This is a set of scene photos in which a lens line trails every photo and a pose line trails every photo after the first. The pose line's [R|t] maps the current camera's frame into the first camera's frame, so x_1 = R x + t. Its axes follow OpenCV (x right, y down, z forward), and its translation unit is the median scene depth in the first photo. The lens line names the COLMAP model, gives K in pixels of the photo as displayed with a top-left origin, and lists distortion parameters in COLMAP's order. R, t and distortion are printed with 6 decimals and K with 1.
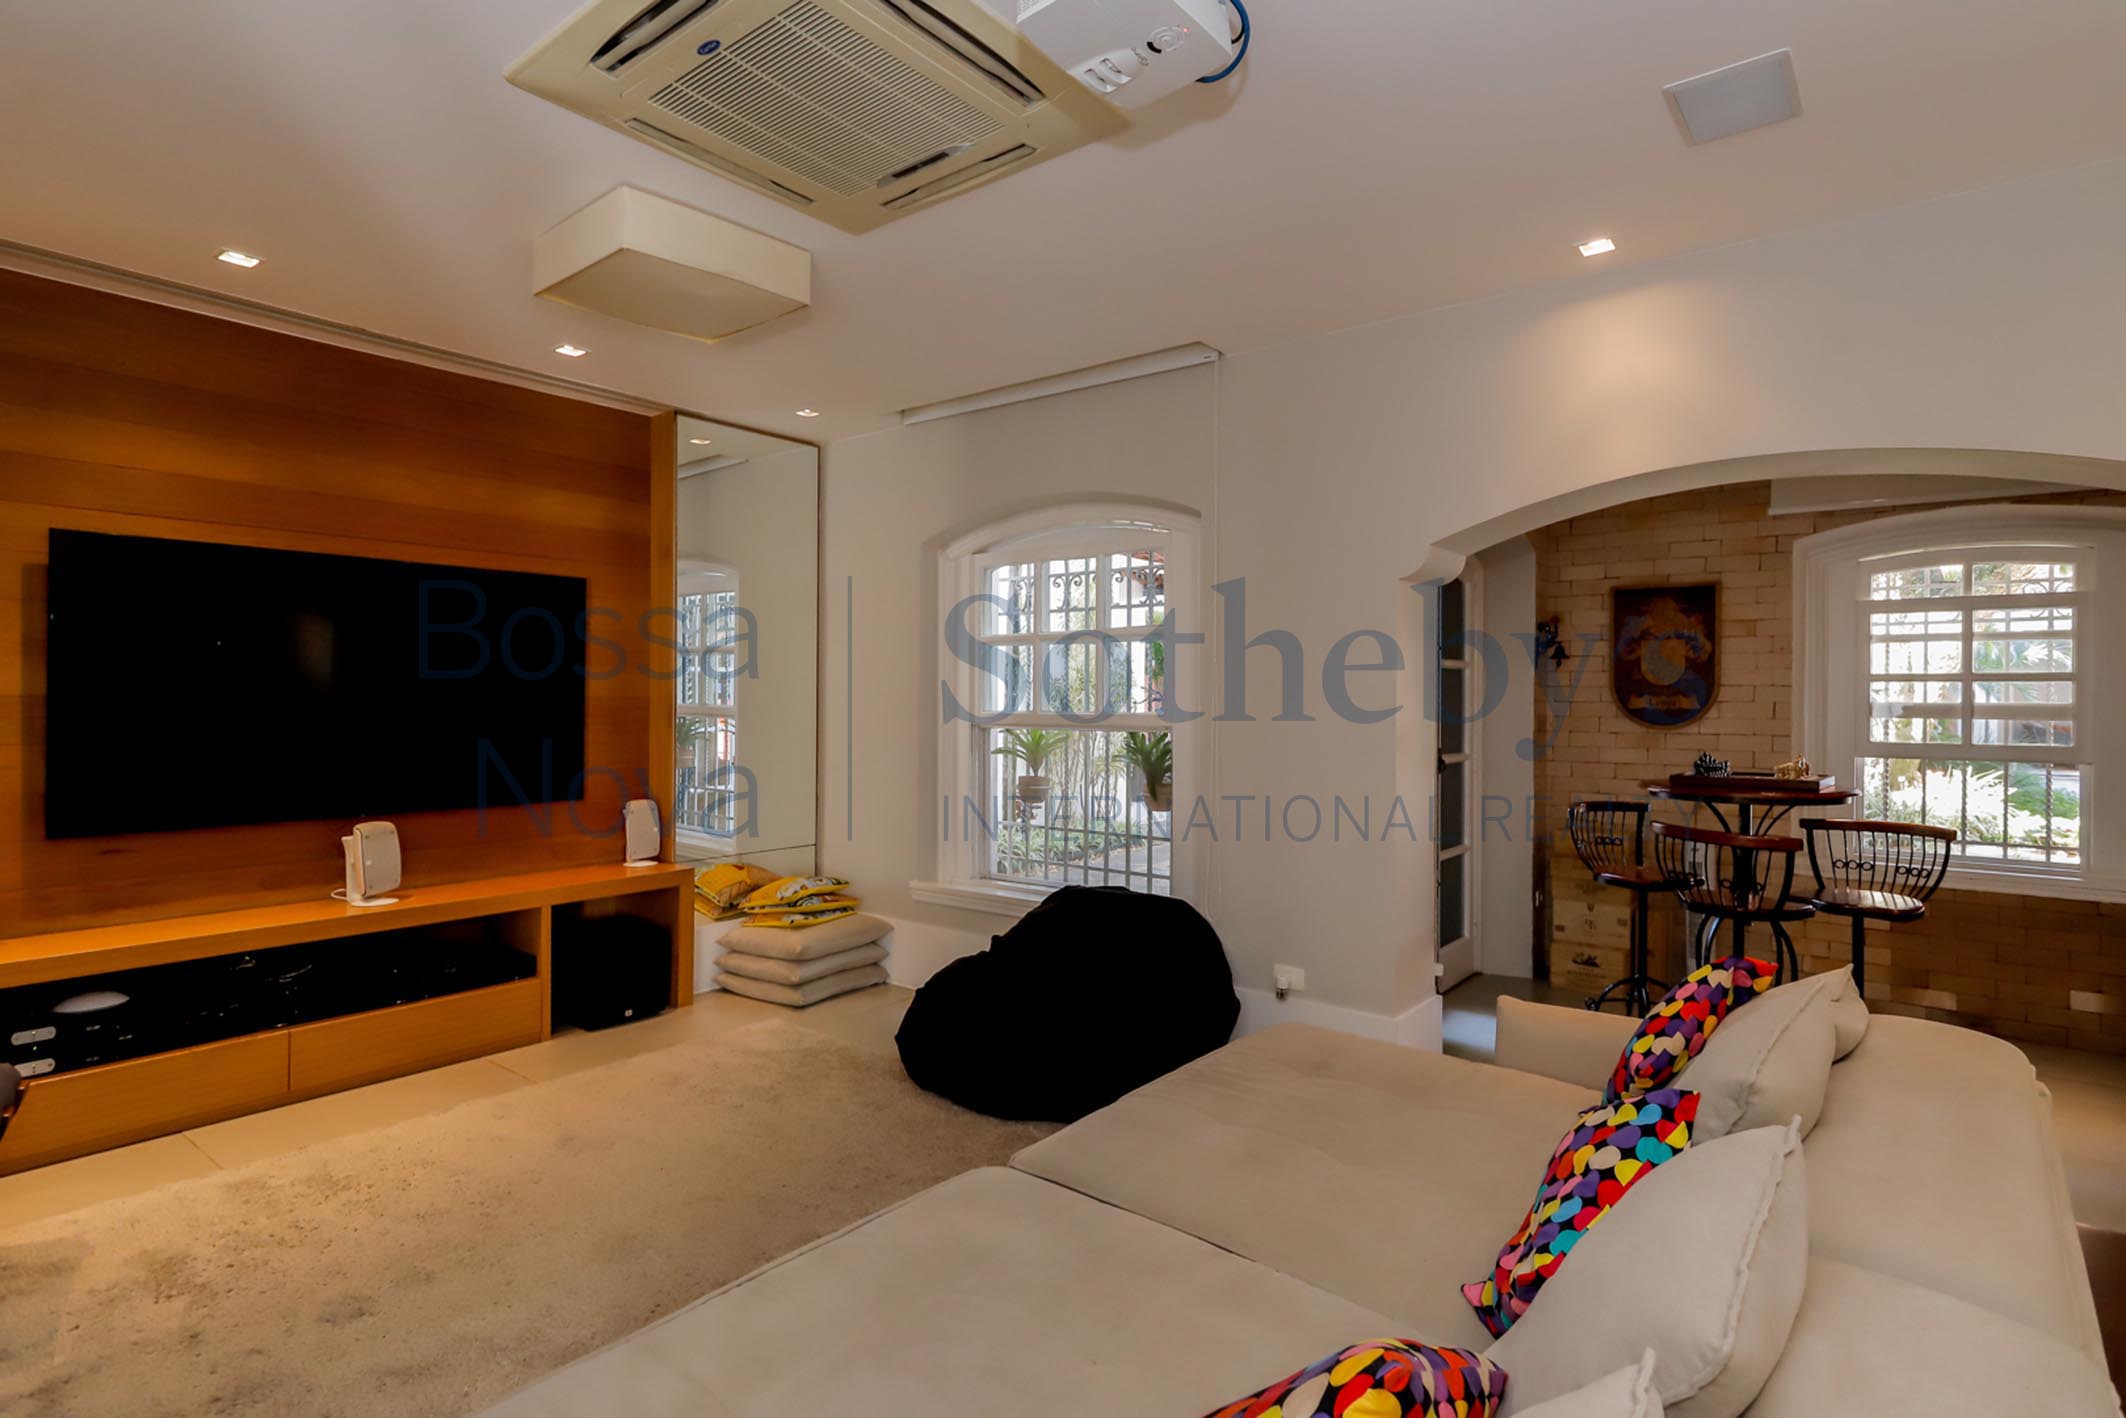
lens RADIAL K [[1034.6, 0, 1091.1], [0, 1034.6, 701.1], [0, 0, 1]] dist [-0.002312, 0.000607]
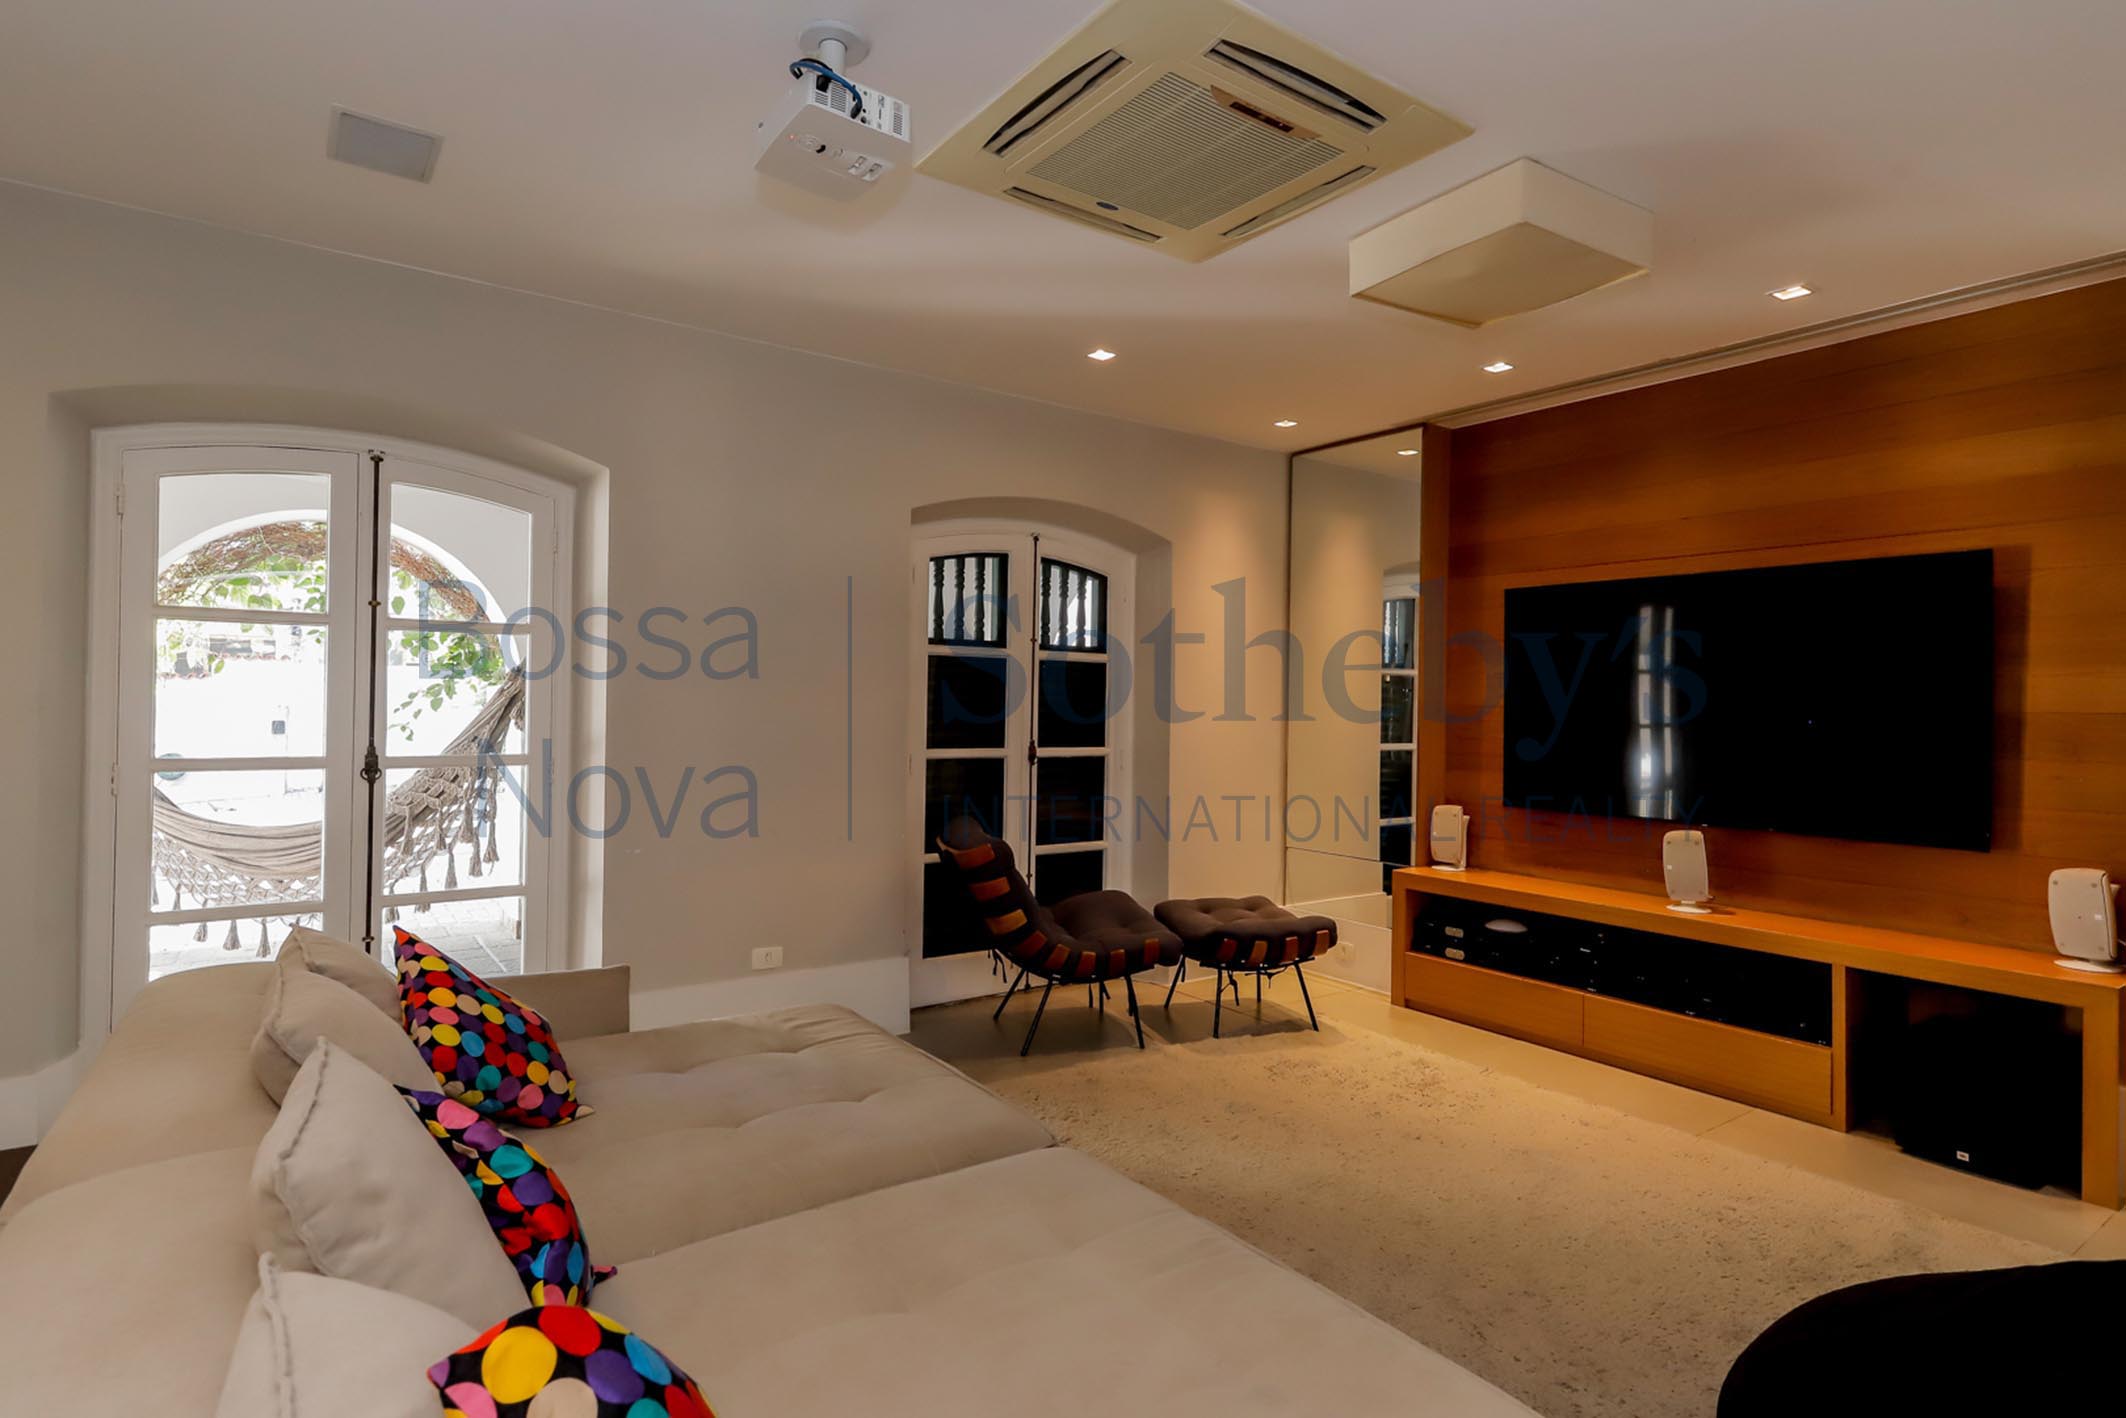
lens RADIAL K [[1095.6, 0, 1063.0], [0, 1095.6, 709.0], [0, 0, 1]] dist [0.000654, 0.000565]
pose [[-0.296929, -0.007453, -0.954870, 0.557084], [-0.020958, 0.999780, -0.001286, 0.011475], [0.954669, 0.019630, -0.297020, 0.768847]]
